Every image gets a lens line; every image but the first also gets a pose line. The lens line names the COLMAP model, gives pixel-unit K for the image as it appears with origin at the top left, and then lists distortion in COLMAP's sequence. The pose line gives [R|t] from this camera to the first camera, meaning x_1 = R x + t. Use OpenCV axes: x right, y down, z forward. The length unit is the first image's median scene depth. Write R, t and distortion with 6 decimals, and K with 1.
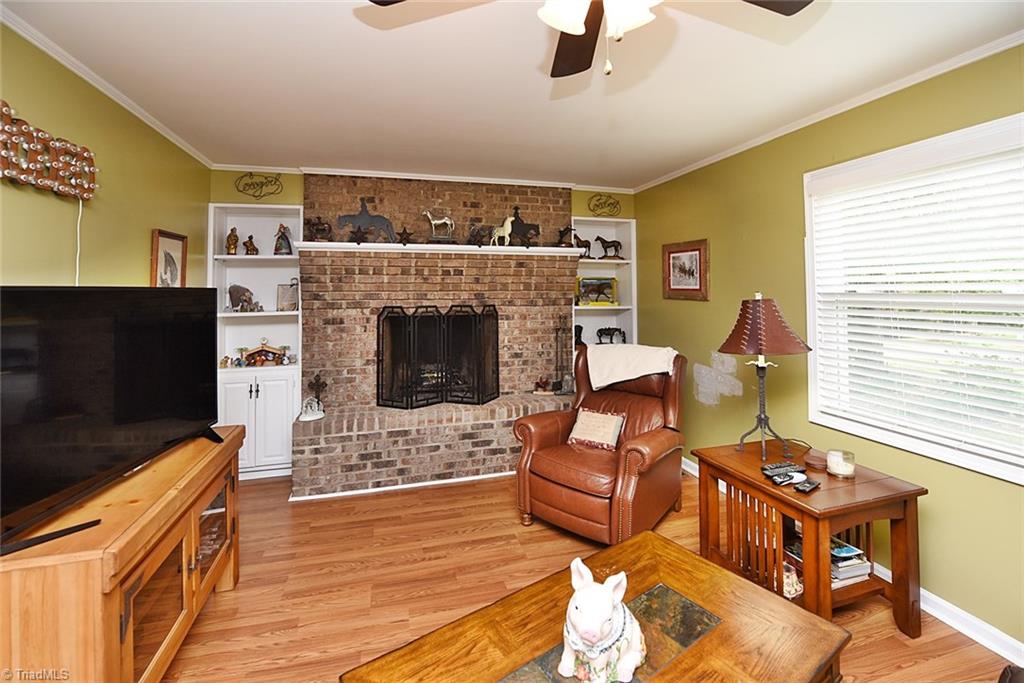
lens RADIAL K [[451.4, 0, 510.8], [0, 451.4, 277.9], [0, 0, 1]] dist [-0.013465, -0.000390]
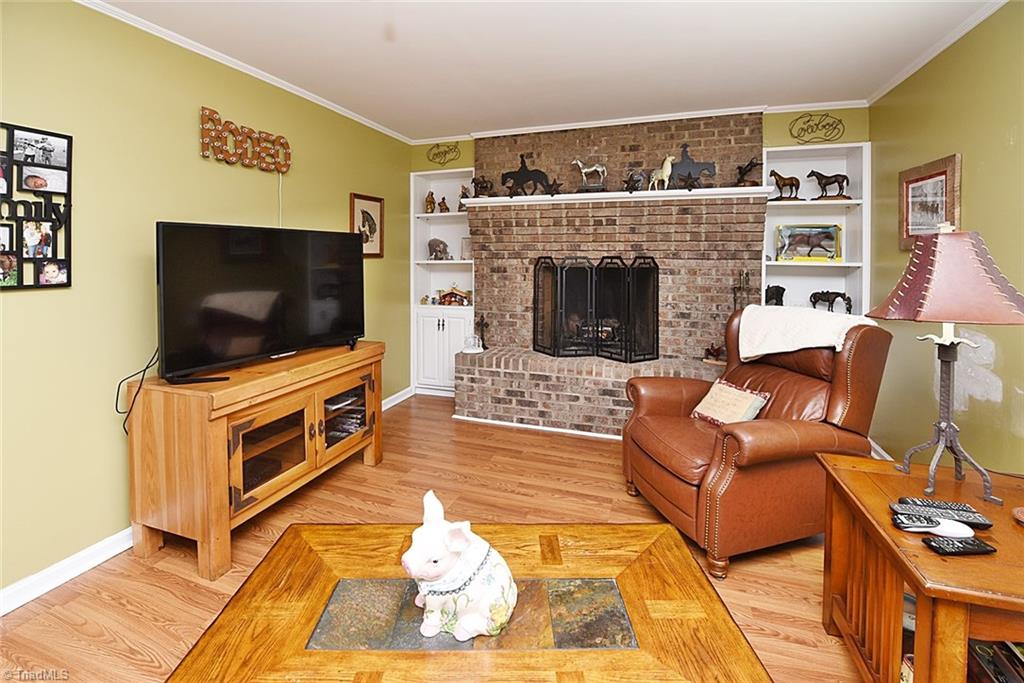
lens RADIAL K [[448.3, 0, 512.8], [0, 448.3, 266.8], [0, 0, 1]] dist [-0.016458, 0.000192]
pose [[0.821677, 0.019804, -0.569609, 0.265598], [0.008480, 0.998861, 0.046962, 0.037731], [0.569890, -0.043418, 0.820573, 0.115919]]
